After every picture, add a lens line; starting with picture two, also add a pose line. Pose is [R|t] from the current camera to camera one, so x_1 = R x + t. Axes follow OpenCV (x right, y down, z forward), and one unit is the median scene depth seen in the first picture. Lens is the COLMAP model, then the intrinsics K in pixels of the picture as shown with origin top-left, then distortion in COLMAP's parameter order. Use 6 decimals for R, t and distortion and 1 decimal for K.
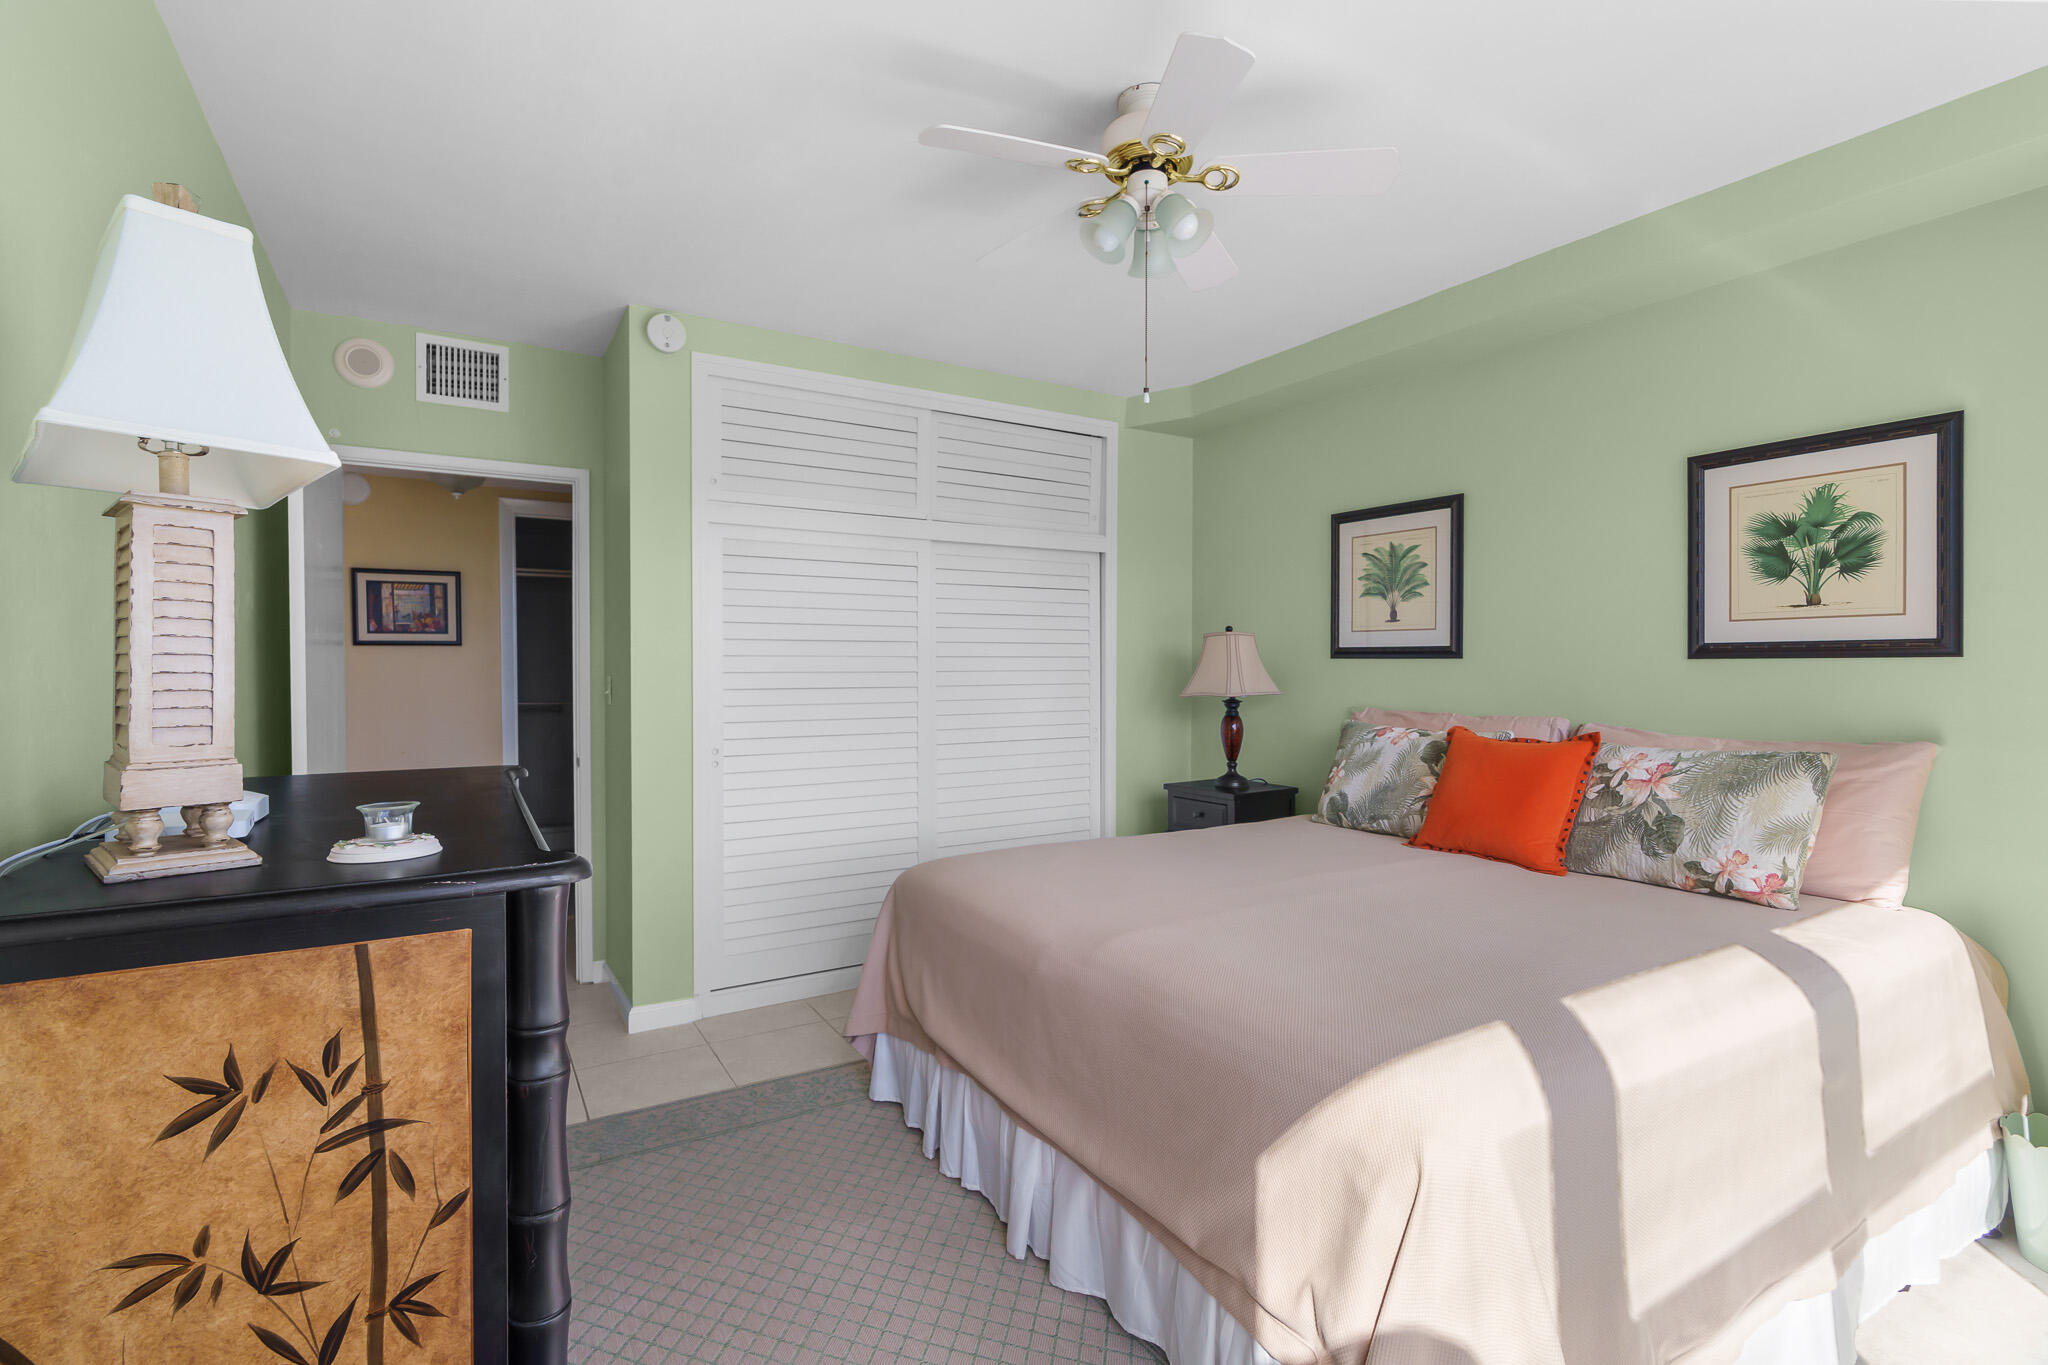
lens RADIAL K [[953.6, 0, 1026.3], [0, 953.6, 681.1], [0, 0, 1]] dist [-0.001244, -0.000146]
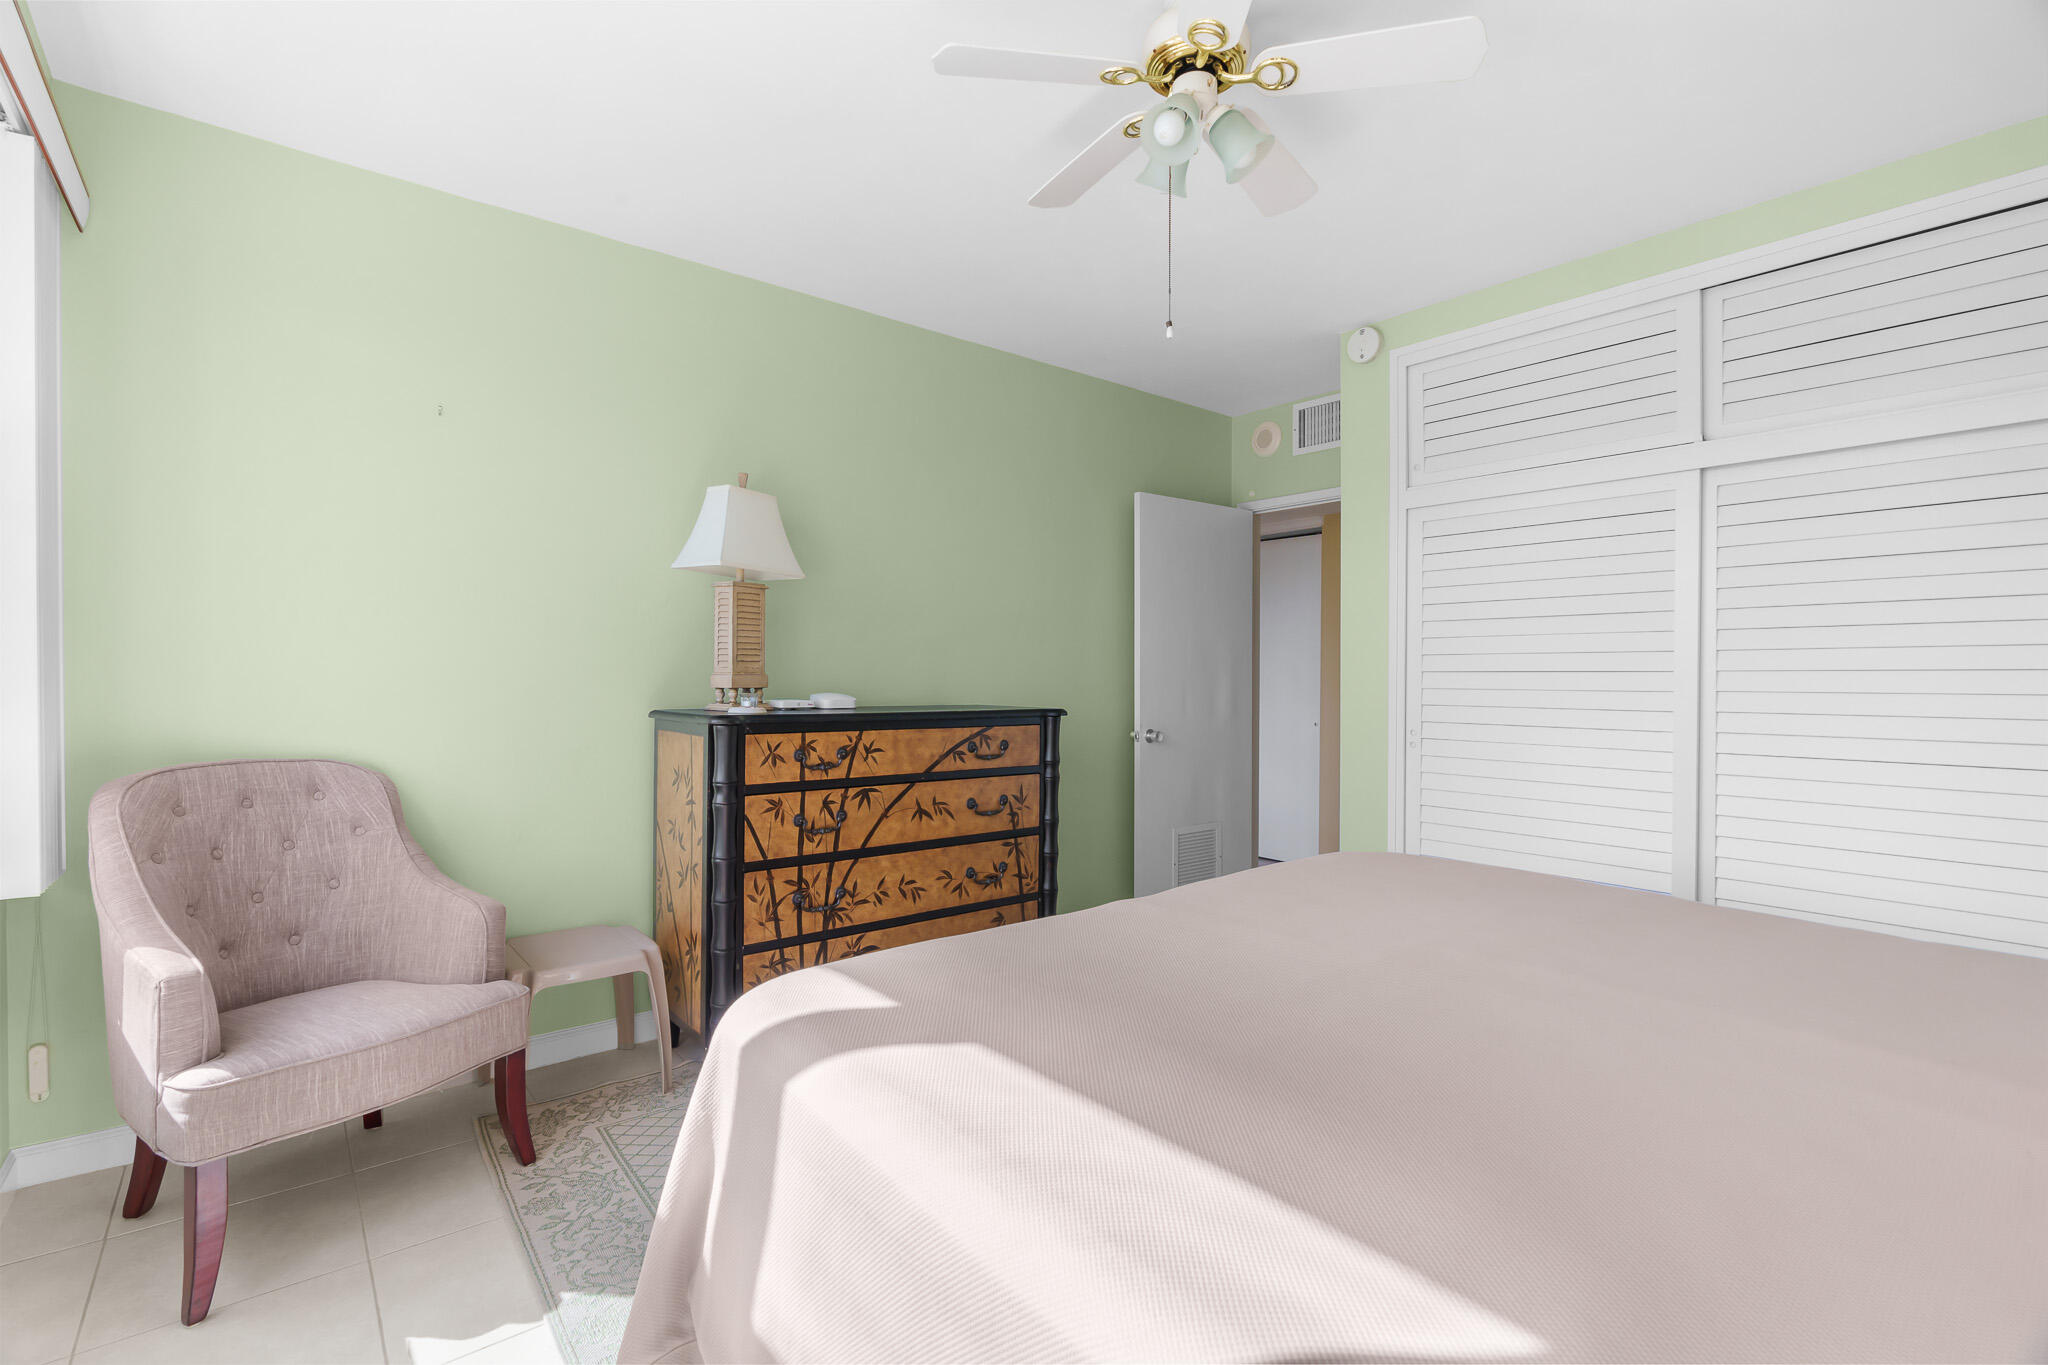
lens RADIAL K [[953.6, 0, 1026.3], [0, 953.6, 681.1], [0, 0, 1]] dist [-0.001244, -0.000146]
pose [[0.122203, 0.006541, -0.992484, 0.665385], [-0.023357, 0.999720, 0.003712, 0.025318], [0.992230, 0.022728, 0.122322, 0.492645]]
